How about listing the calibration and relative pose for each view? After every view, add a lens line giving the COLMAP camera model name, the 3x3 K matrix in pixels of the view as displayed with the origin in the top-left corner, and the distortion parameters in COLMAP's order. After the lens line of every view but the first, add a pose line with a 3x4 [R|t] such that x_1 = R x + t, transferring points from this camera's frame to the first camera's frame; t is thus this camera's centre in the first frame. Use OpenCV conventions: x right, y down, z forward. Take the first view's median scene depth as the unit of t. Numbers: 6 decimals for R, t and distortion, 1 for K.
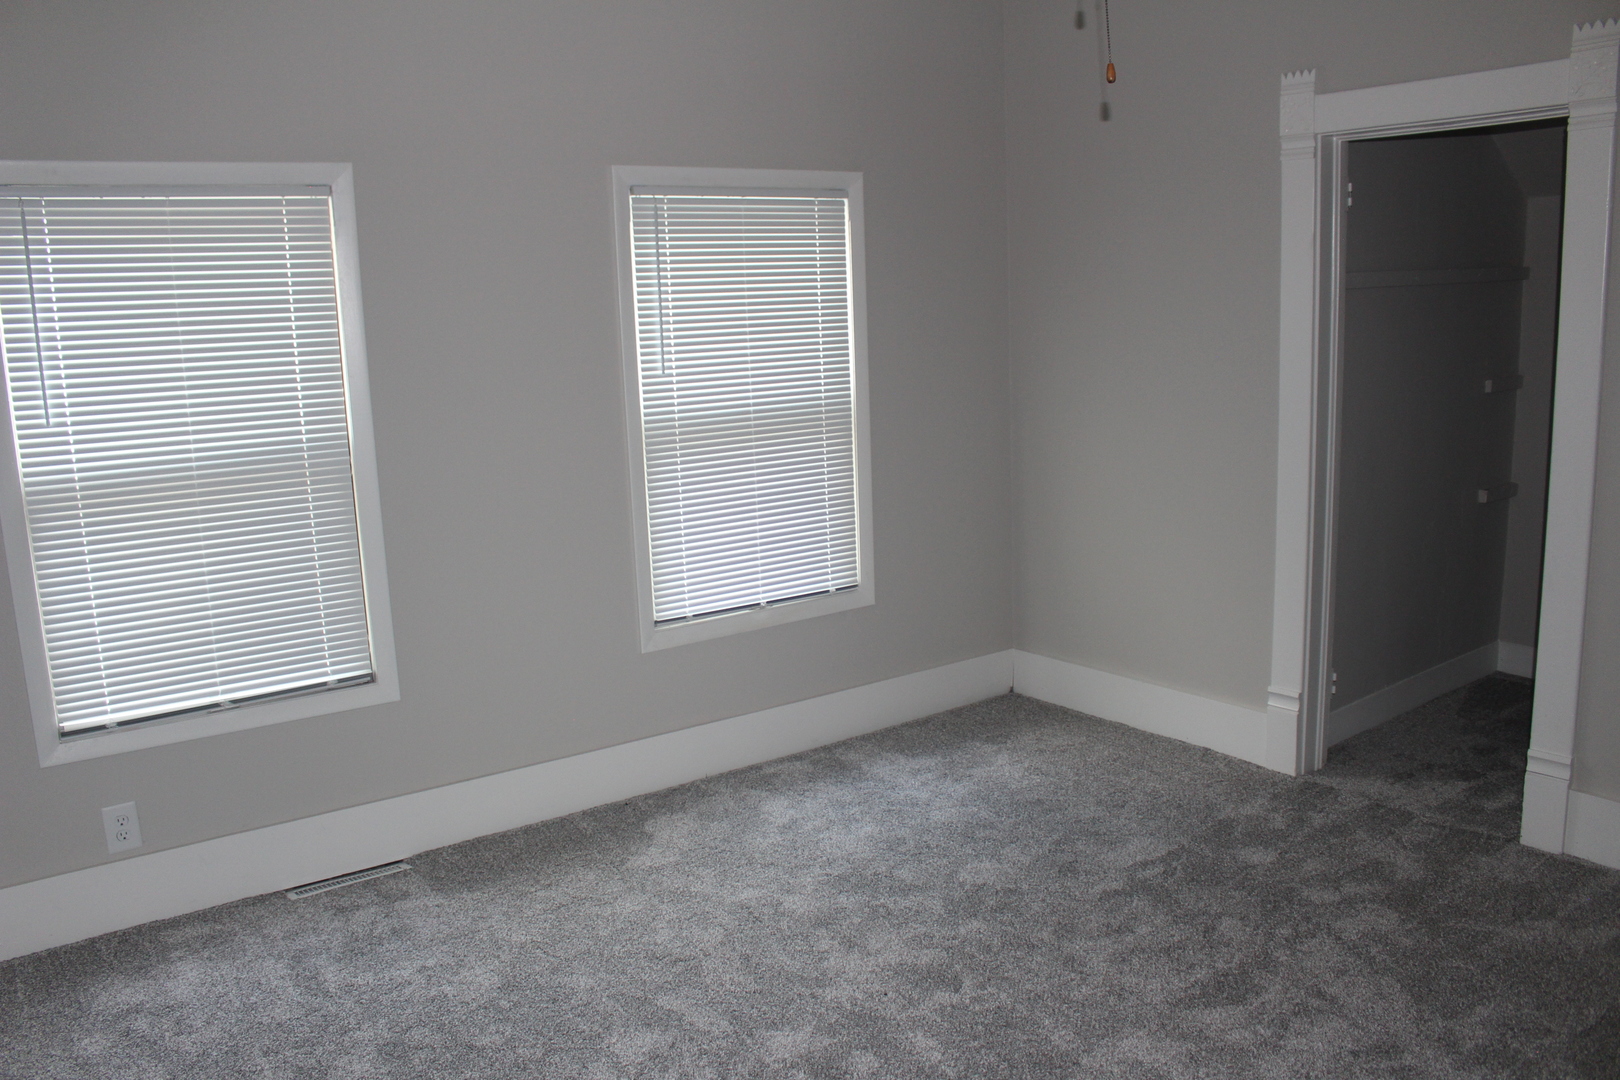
lens RADIAL K [[1332.6, 0, 811.5], [0, 1332.6, 552.4], [0, 0, 1]] dist [-0.155778, 0.122421]
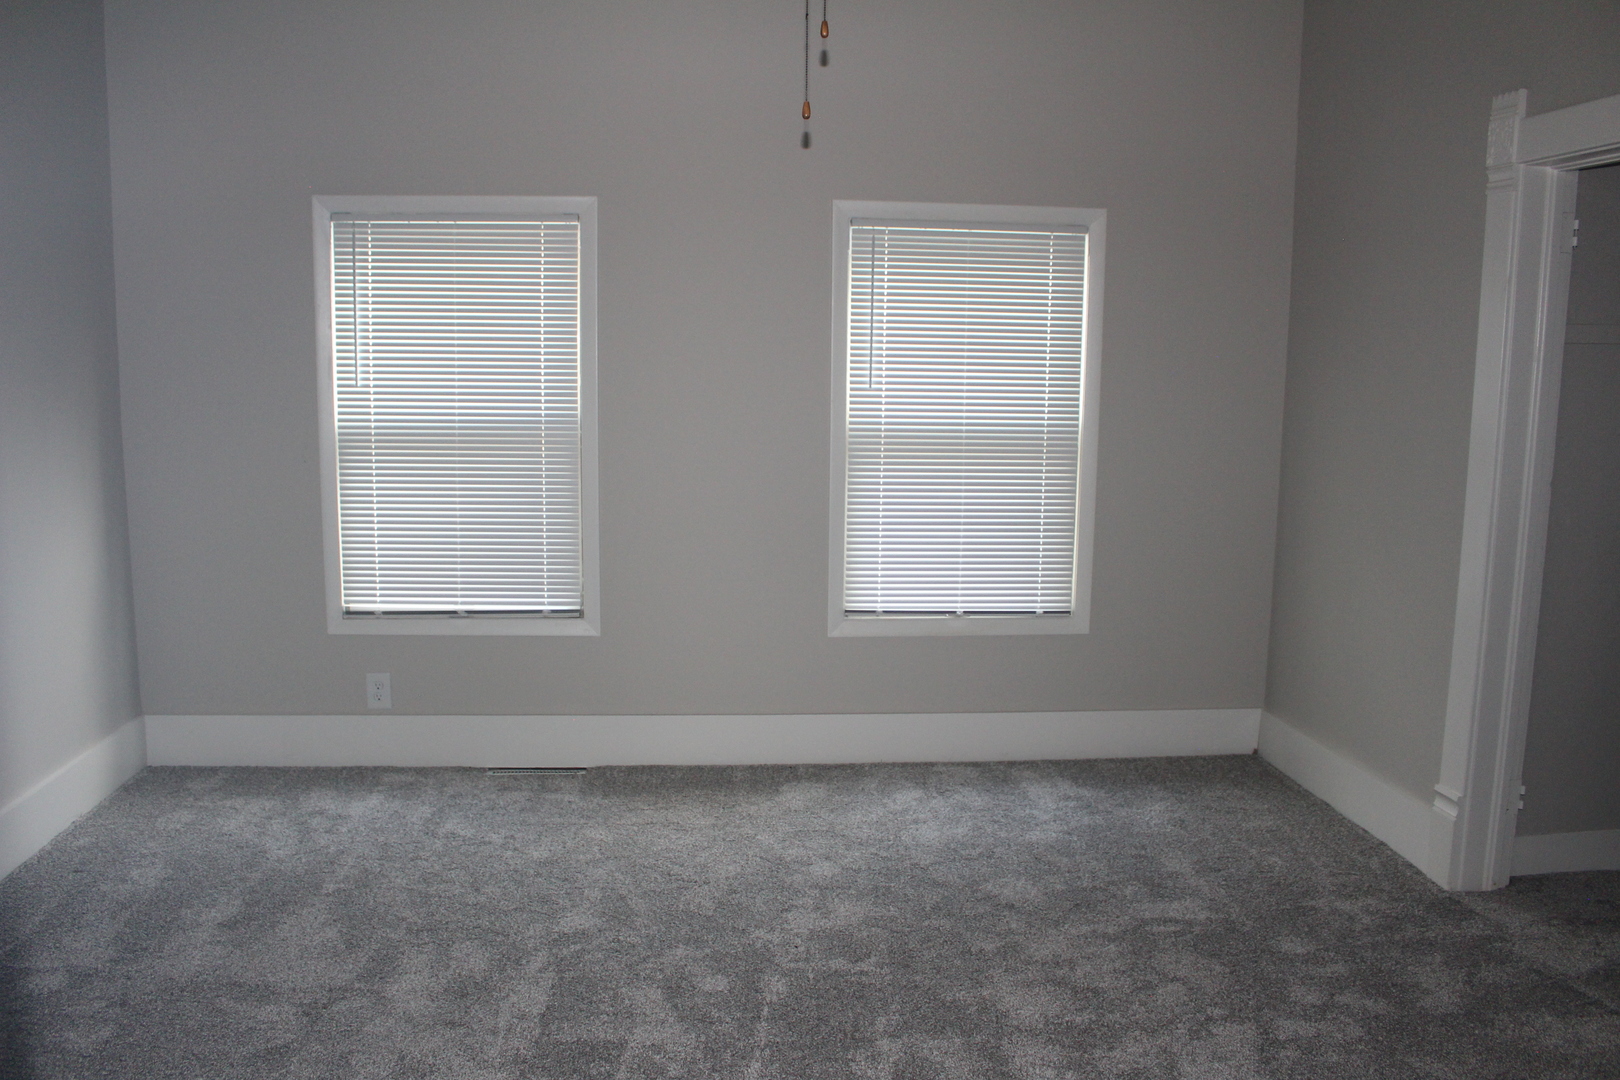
lens RADIAL K [[1332.6, 0, 804.9], [0, 1332.6, 557.5], [0, 0, 1]] dist [-0.155778, 0.122421]
pose [[0.858378, 0.125653, -0.497391, 0.437131], [-0.139459, 0.990183, 0.009470, 0.002486], [0.493698, 0.061237, 0.867475, 0.023745]]
